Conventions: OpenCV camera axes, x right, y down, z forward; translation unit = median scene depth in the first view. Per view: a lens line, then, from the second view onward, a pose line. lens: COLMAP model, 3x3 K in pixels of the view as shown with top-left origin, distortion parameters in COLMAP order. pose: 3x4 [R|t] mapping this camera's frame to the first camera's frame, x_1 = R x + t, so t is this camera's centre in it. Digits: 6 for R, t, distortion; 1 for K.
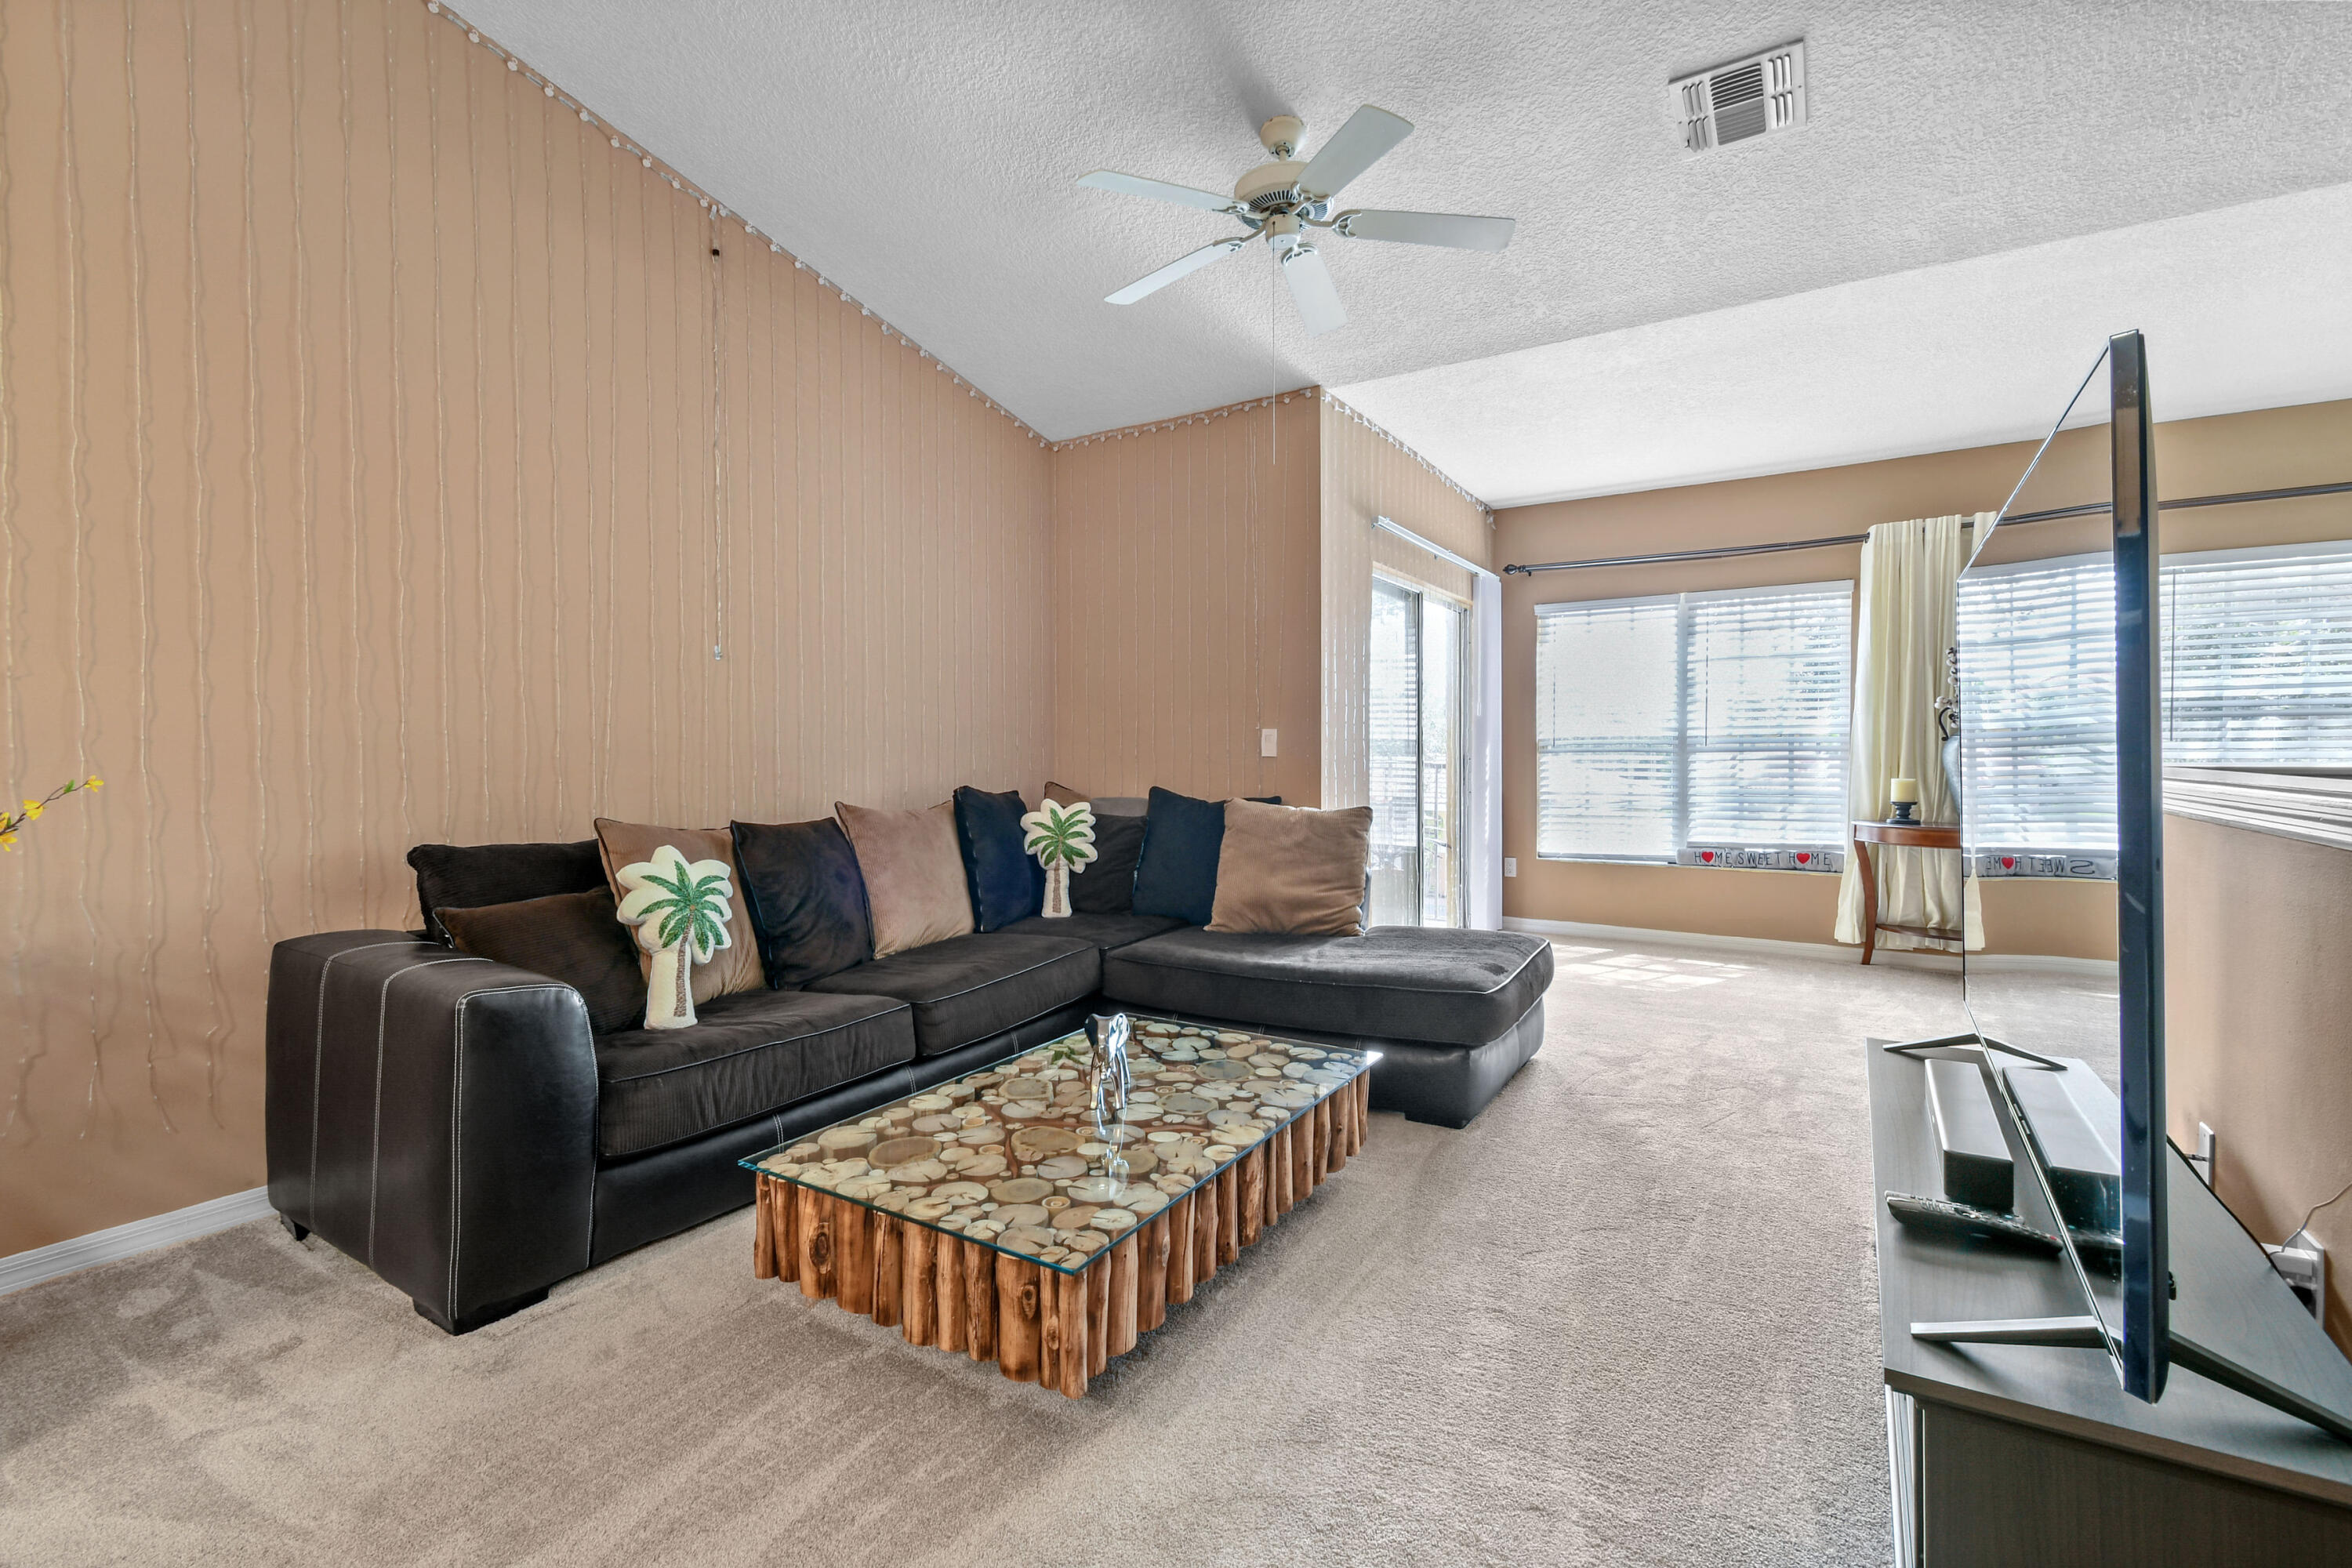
lens RADIAL K [[1057.3, 0, 1199.3], [0, 1057.3, 772.6], [0, 0, 1]] dist [0.009738, -0.005885]
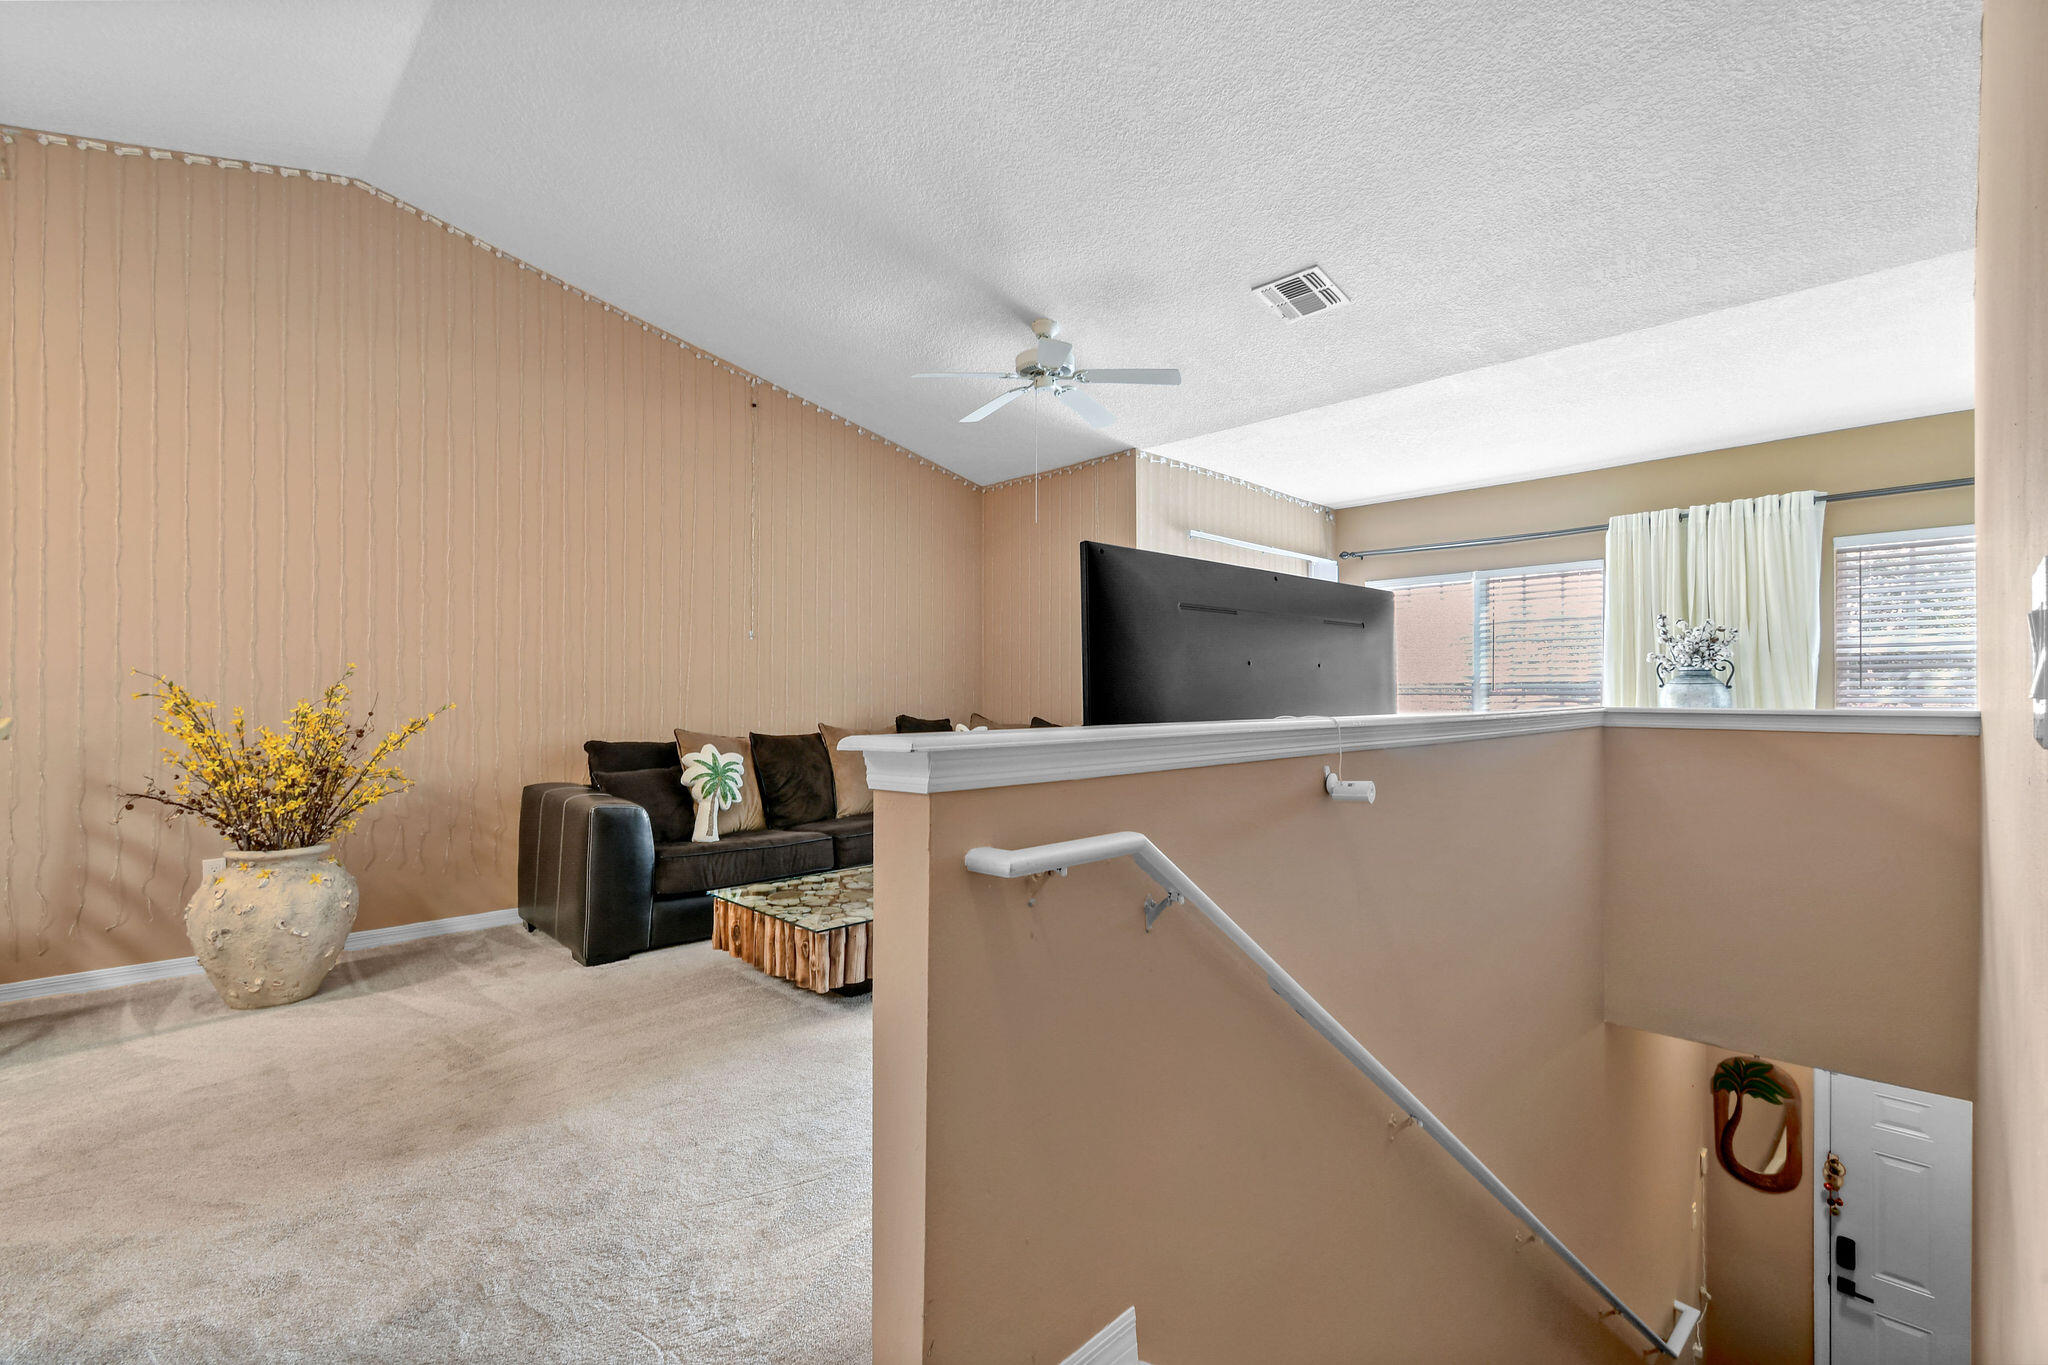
lens RADIAL K [[920.6, 0, 1038.7], [0, 920.6, 685.1], [0, 0, 1]] dist [0.009738, -0.005885]
pose [[0.972401, 0.002684, -0.233299, 0.489126], [-0.009141, 0.999604, -0.026603, 0.005232], [0.233135, 0.028001, 0.972041, -0.482885]]
